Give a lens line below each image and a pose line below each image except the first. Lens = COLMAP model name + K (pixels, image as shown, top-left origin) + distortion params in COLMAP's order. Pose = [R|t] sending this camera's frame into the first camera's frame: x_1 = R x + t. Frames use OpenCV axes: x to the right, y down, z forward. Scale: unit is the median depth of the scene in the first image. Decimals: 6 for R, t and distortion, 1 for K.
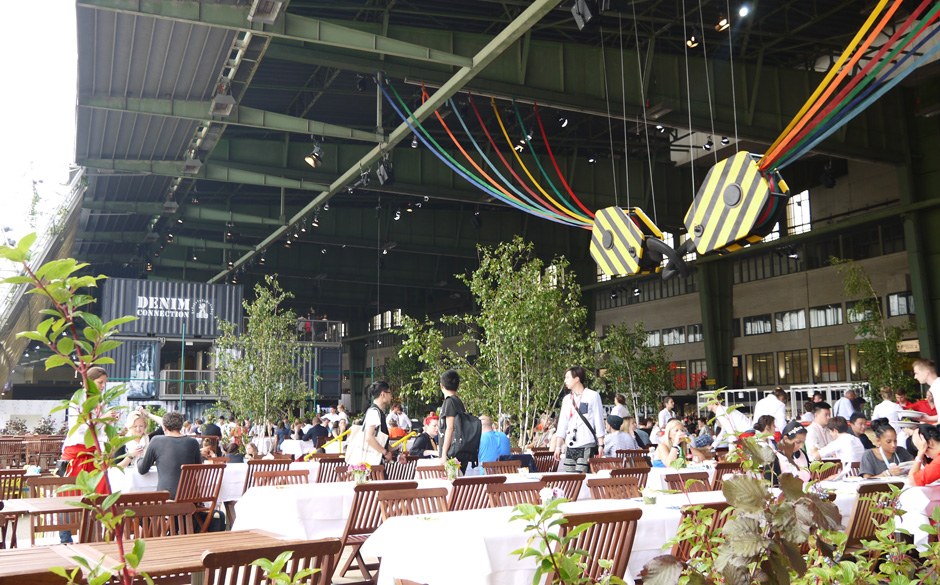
lens RADIAL K [[831.5, 0, 472.1], [0, 831.5, 294.2], [0, 0, 1]] dist [-0.014184, 0.006013]
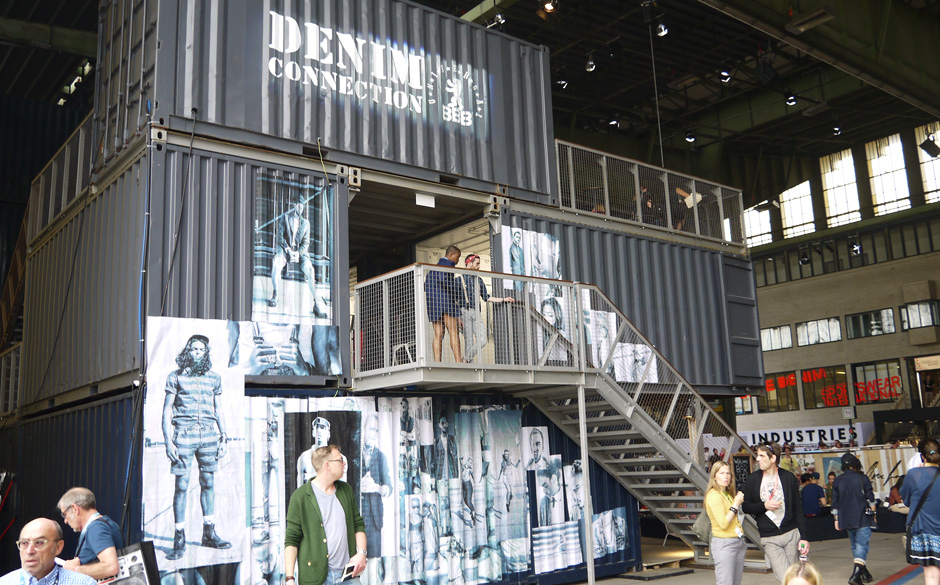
lens RADIAL K [[831.5, 0, 468.0], [0, 831.5, 288.9], [0, 0, 1]] dist [-0.014184, 0.006013]
pose [[0.978513, 0.006933, 0.206070, -0.388688], [0.005776, 0.998121, -0.061008, 0.108823], [-0.206105, 0.060887, 0.976634, 0.718143]]
